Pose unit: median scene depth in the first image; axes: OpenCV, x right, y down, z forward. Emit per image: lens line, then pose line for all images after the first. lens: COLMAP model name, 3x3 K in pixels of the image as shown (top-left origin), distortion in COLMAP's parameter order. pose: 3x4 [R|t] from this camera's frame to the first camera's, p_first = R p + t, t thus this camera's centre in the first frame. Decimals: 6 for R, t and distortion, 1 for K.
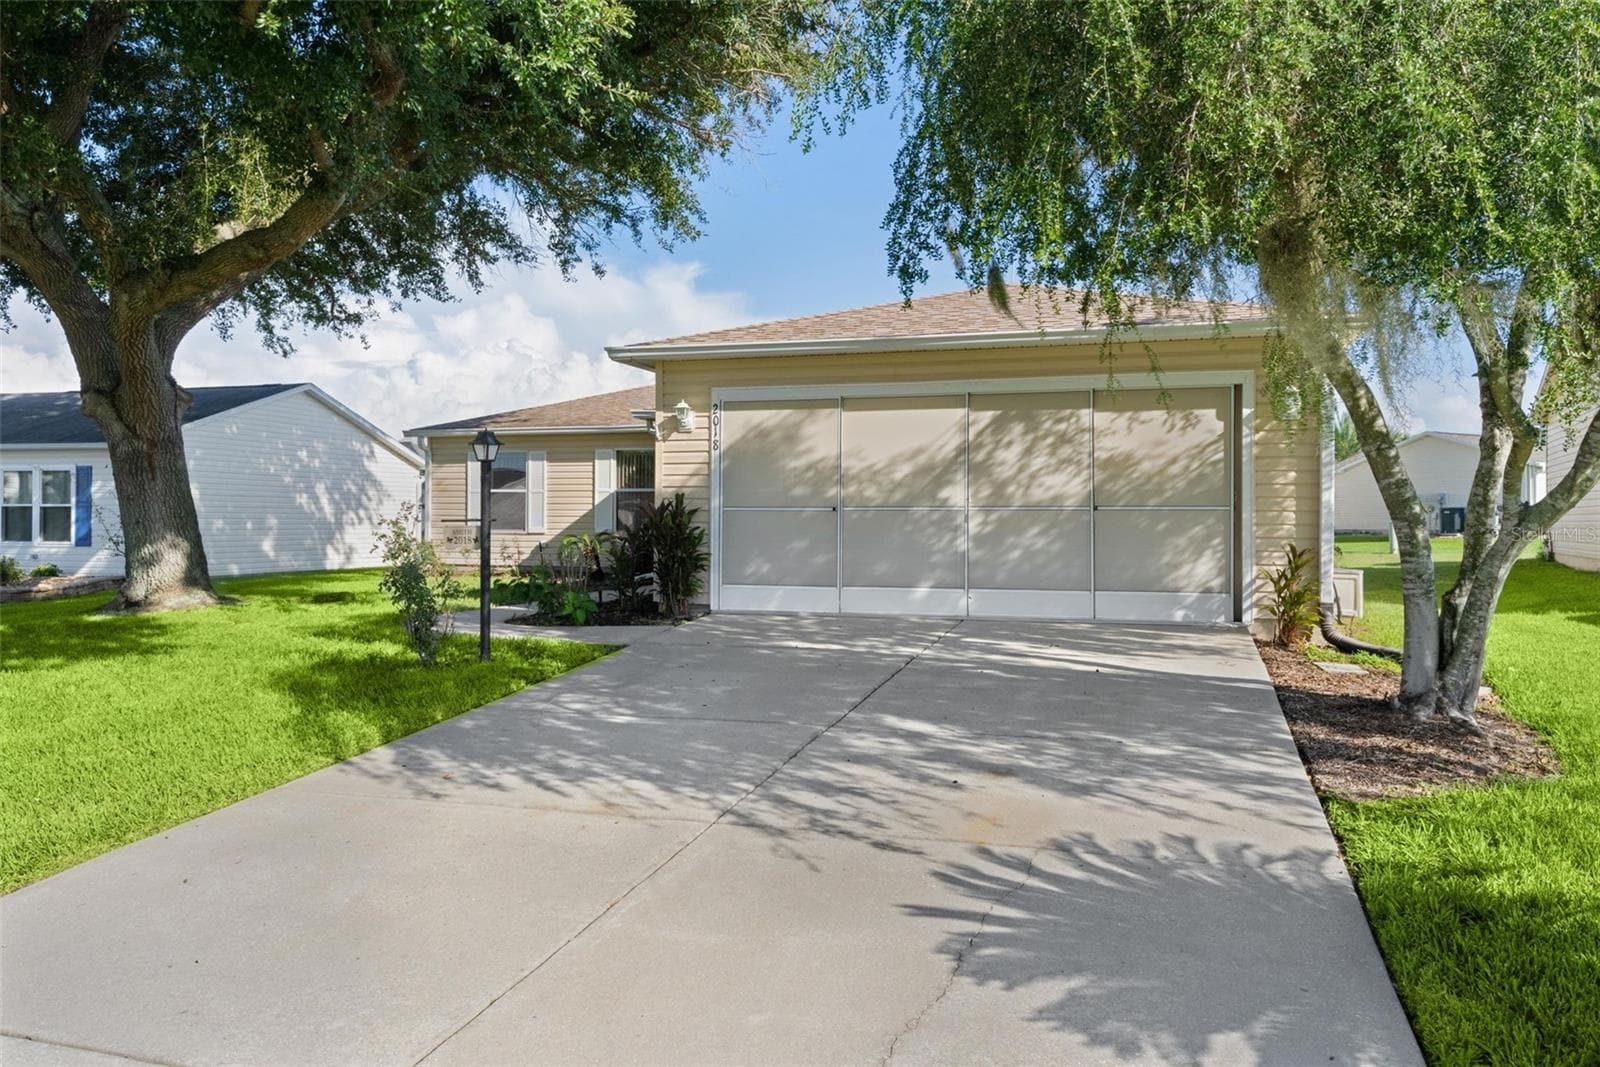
lens RADIAL K [[1163.6, 0, 810.9], [0, 1163.6, 518.8], [0, 0, 1]] dist [-0.011493, -0.000860]
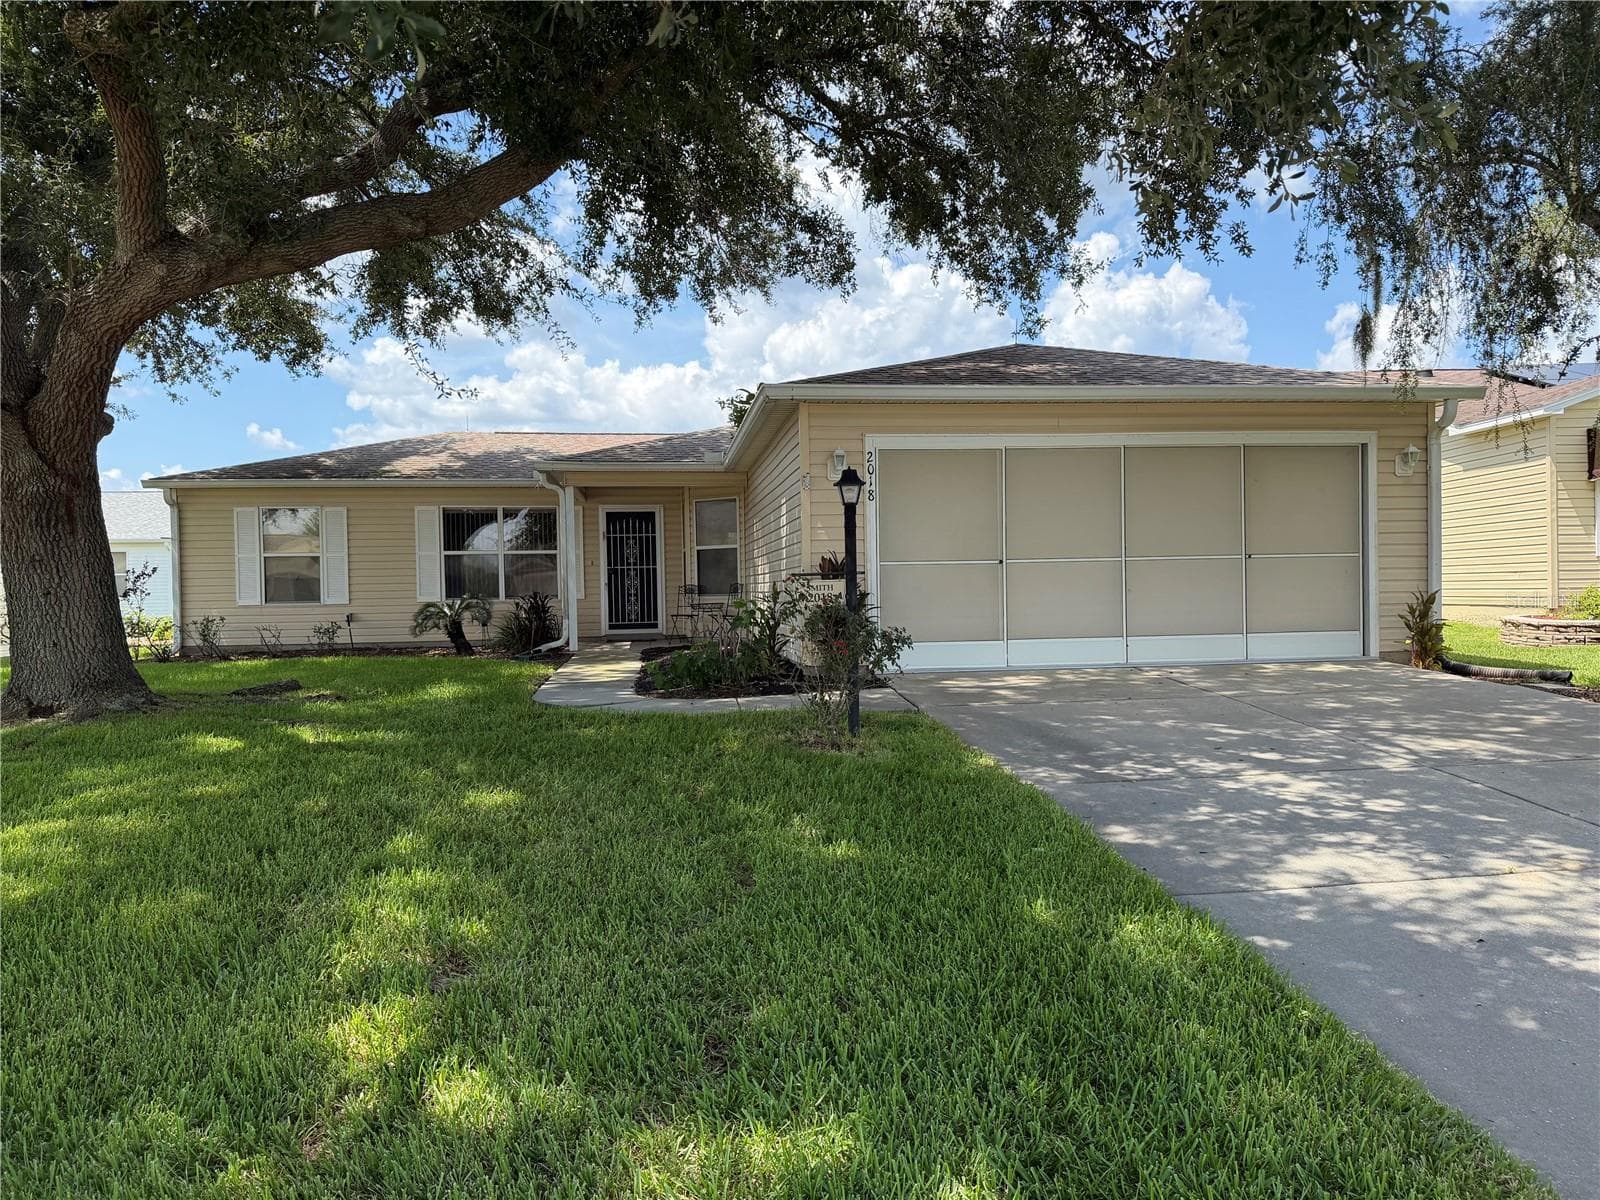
lens RADIAL K [[1128.8, 0, 800.0], [0, 1128.8, 600.0], [0, 0, 1]] dist [0.014745, -0.003295]
pose [[0.907979, -0.024749, 0.418284, -0.548765], [0.020549, 0.999683, 0.014544, 0.007348], [-0.418511, -0.004610, 0.908200, 0.218443]]
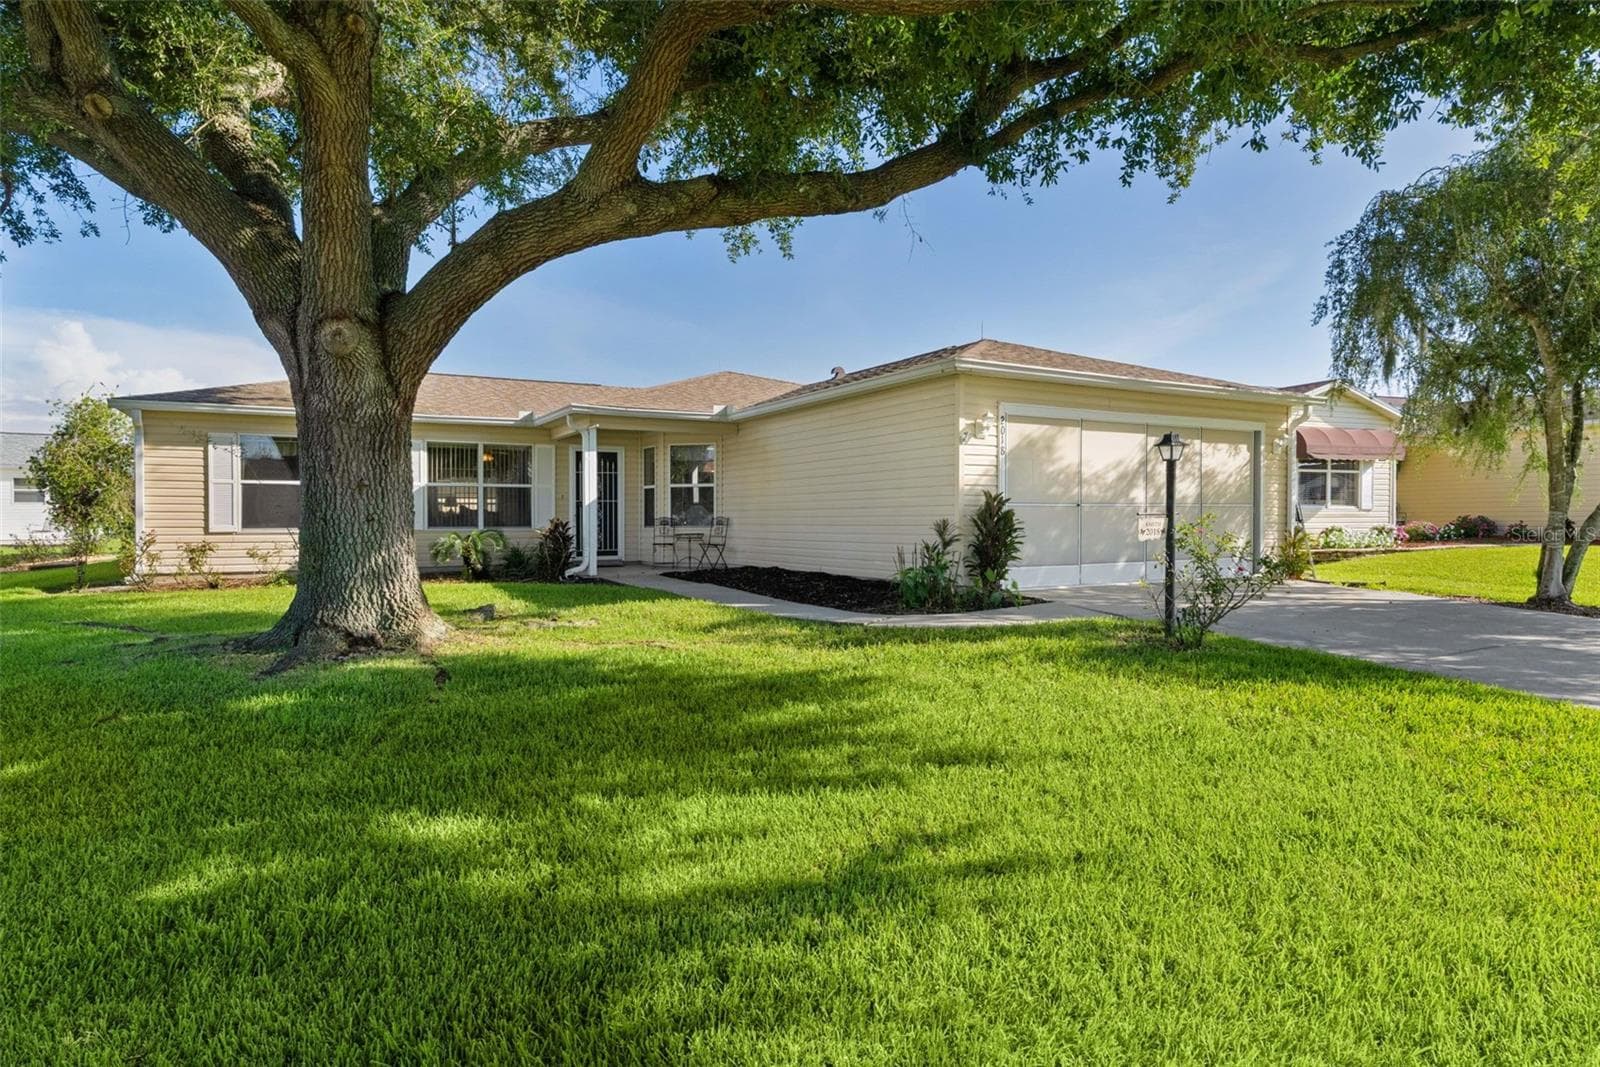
lens RADIAL K [[916.2, 0, 805.1], [0, 916.2, 520.2], [0, 0, 1]] dist [-0.019132, -0.000210]
pose [[0.681679, -0.008273, 0.731605, -0.964202], [0.004317, 0.999964, 0.007286, 0.000192], [-0.731639, -0.001808, 0.681690, 0.544993]]
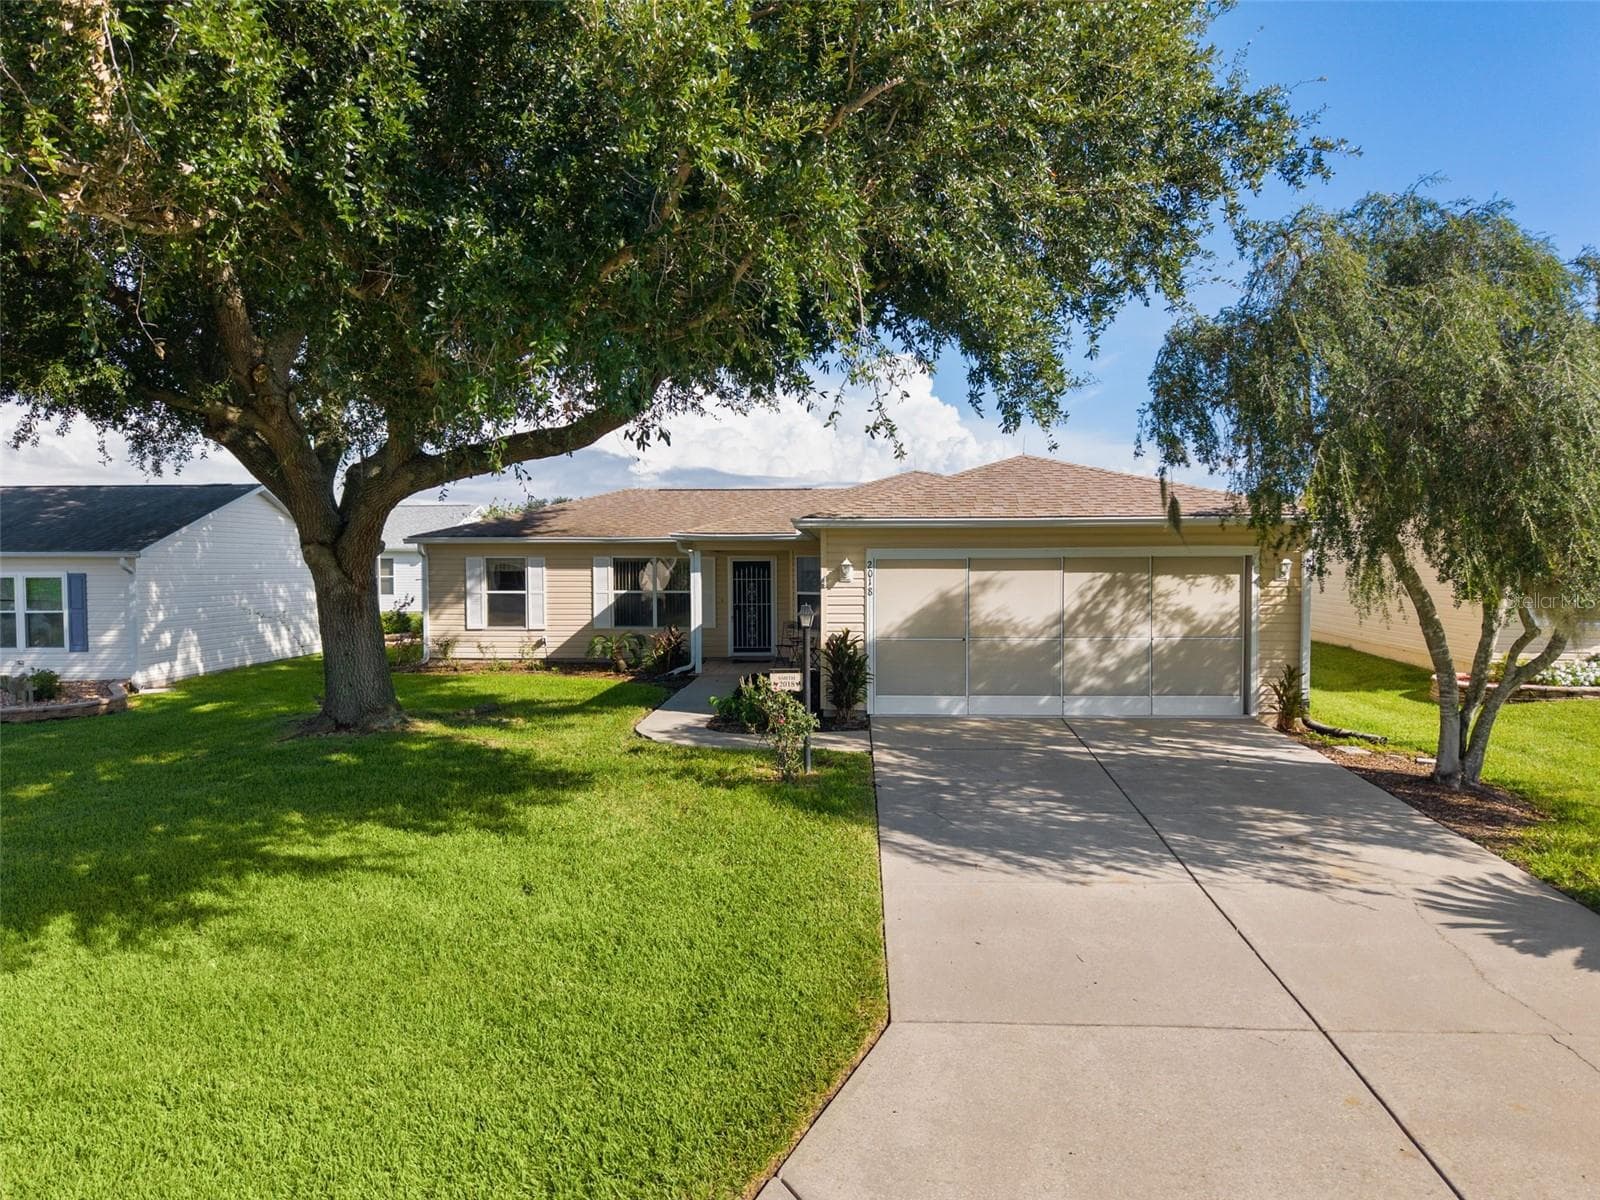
lens RADIAL K [[1081.7, 0, 804.3], [0, 1081.7, 608.2], [0, 0, 1]] dist [0.022652, -0.022059]
pose [[0.966920, -0.016520, 0.254545, -0.502142], [0.006052, 0.999105, 0.041855, -0.102925], [-0.255008, -0.038930, 0.966155, -0.188747]]
